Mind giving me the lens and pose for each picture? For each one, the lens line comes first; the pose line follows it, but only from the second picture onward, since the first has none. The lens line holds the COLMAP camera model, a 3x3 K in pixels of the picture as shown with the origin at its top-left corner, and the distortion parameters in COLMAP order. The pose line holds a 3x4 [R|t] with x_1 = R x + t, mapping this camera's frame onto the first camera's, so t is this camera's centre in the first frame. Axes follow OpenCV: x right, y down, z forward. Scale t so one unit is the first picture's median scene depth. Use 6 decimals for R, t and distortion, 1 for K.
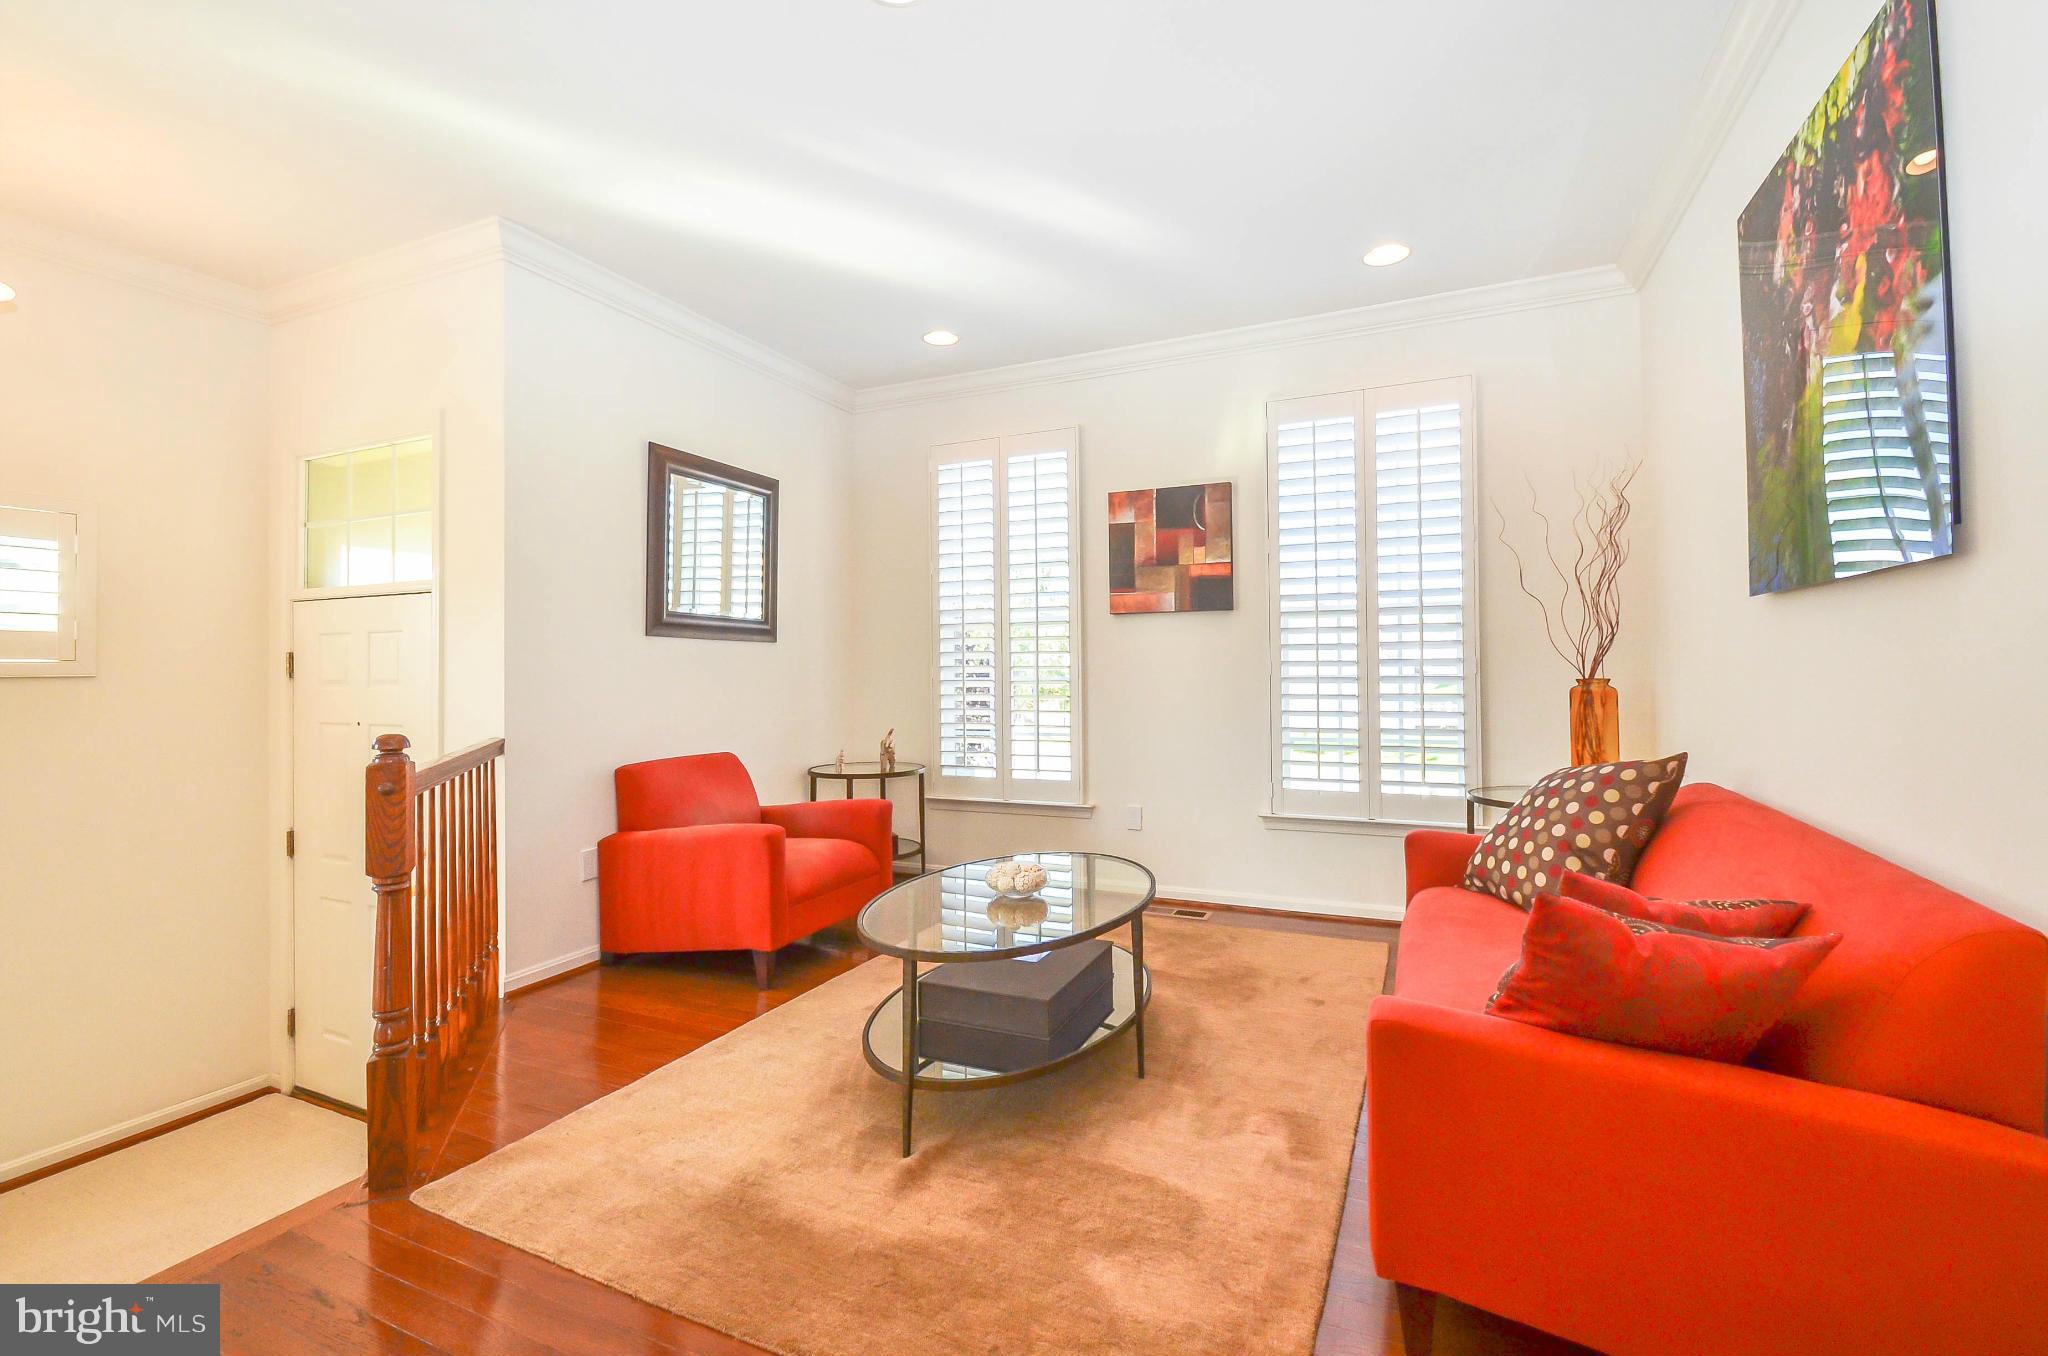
lens RADIAL K [[886.4, 0, 1020.4], [0, 886.4, 658.4], [0, 0, 1]] dist [0.015613, -0.018144]
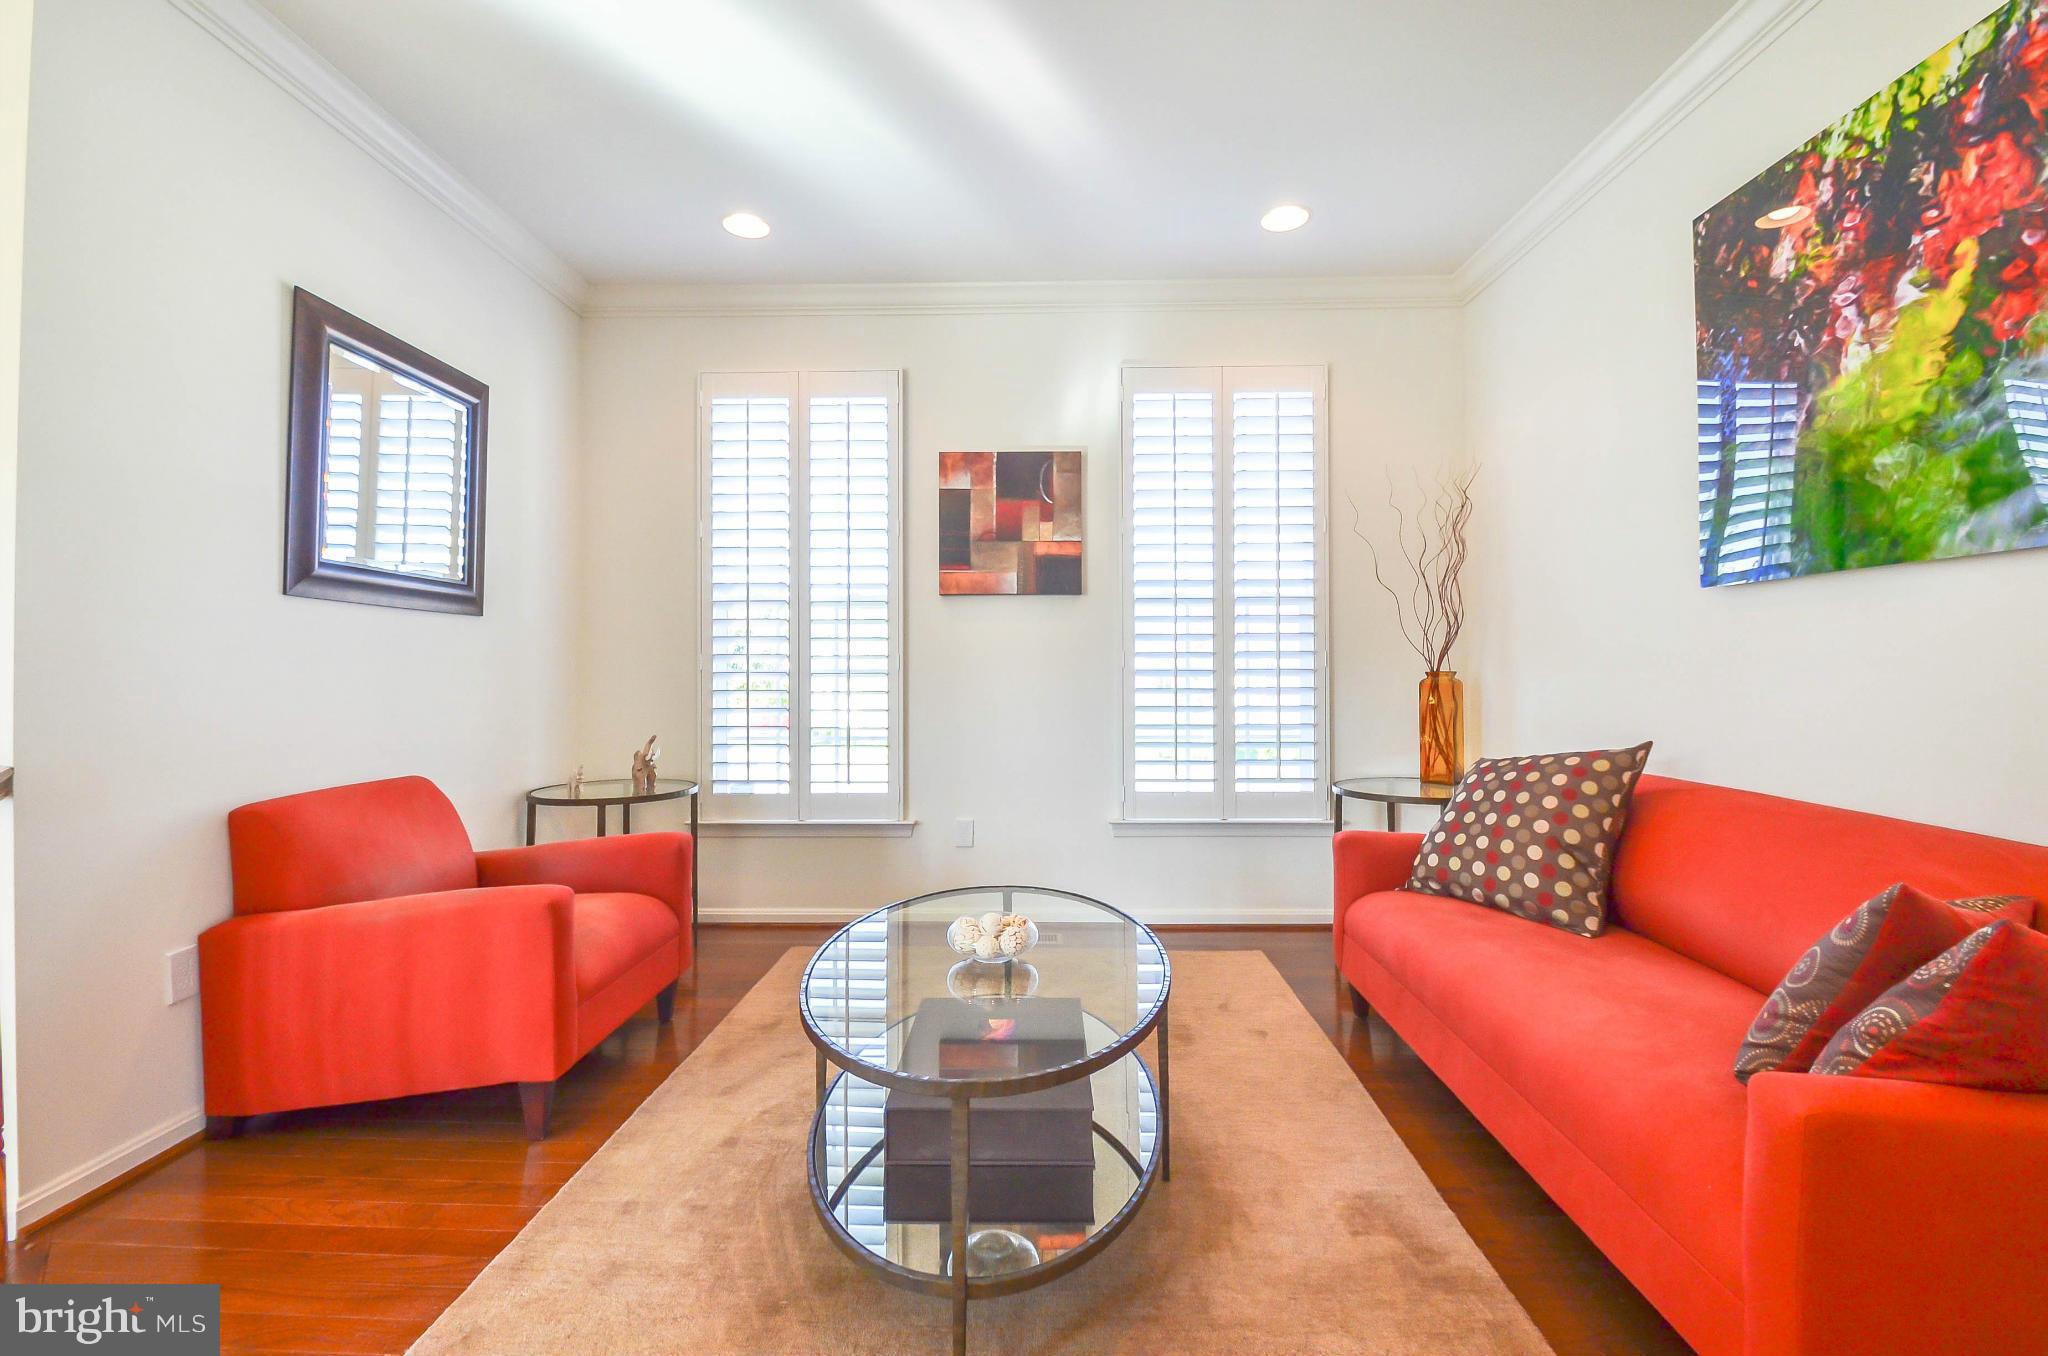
lens RADIAL K [[898.1, 0, 1024.7], [0, 898.1, 653.2], [0, 0, 1]] dist [0.025983, -0.018041]
pose [[0.921897, 0.014147, 0.387177, -0.175309], [-0.012078, 0.999897, -0.007778, 0.013292], [-0.387247, 0.002494, 0.921973, 0.196070]]
